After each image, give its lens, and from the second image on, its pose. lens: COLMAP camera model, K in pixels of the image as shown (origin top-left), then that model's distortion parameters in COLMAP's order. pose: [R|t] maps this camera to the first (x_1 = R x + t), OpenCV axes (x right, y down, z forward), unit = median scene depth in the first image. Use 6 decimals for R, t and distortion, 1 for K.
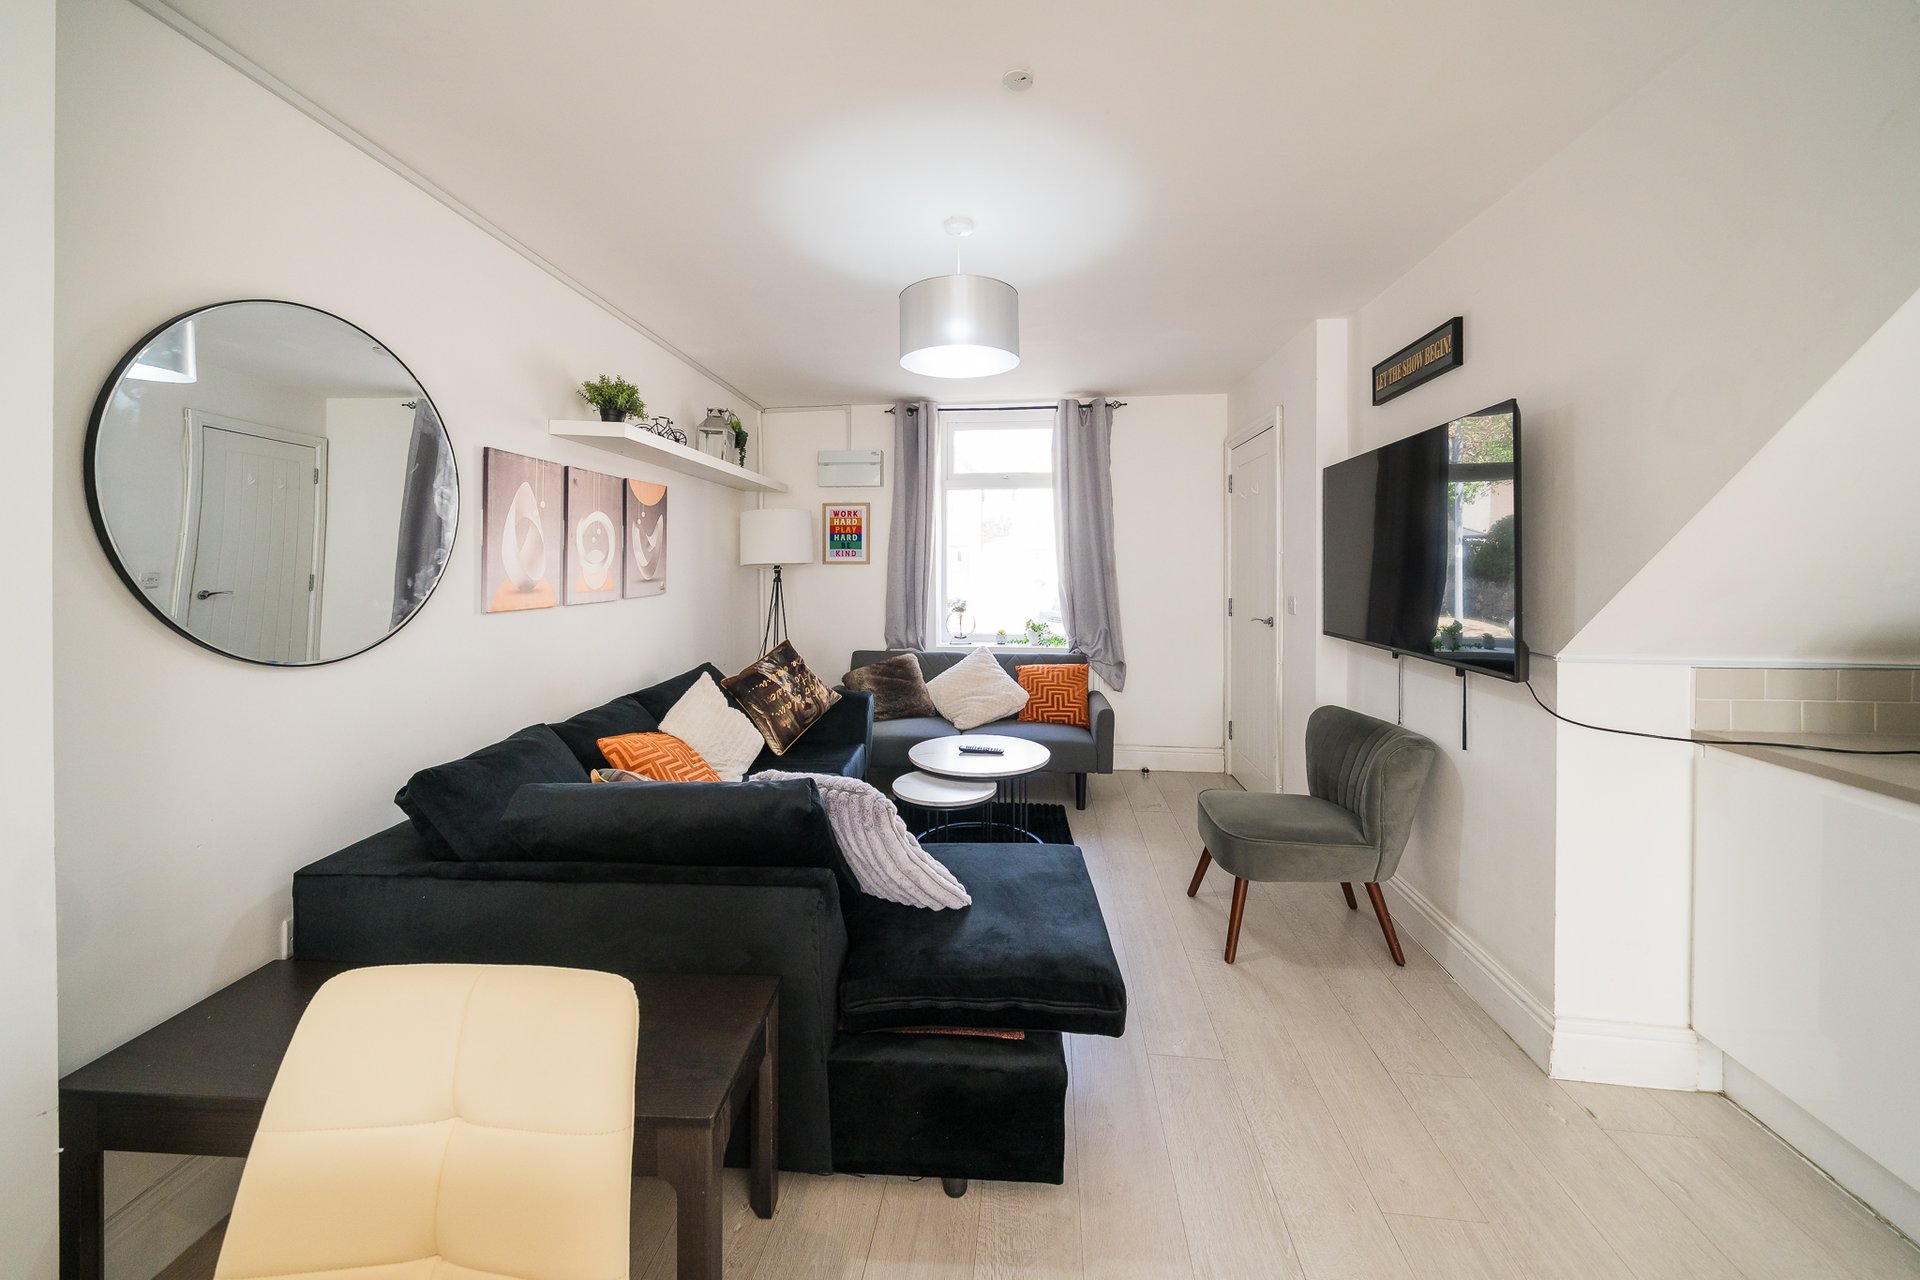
lens RADIAL K [[713.0, 0, 959.8], [0, 713.0, 569.0], [0, 0, 1]] dist [0.000854, 0.000081]
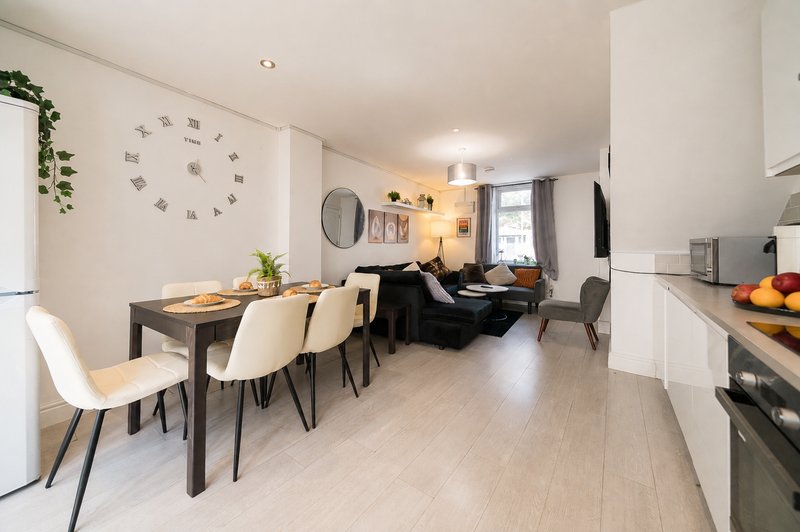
lens RADIAL K [[321.1, 0, 398.5], [0, 321.1, 252.2], [0, 0, 1]] dist [0.000089, -0.000008]
pose [[0.869352, 0.006481, -0.494151, 0.429115], [-0.006636, 0.999977, 0.001441, 0.085597], [0.494149, 0.002027, 0.869375, -0.584758]]
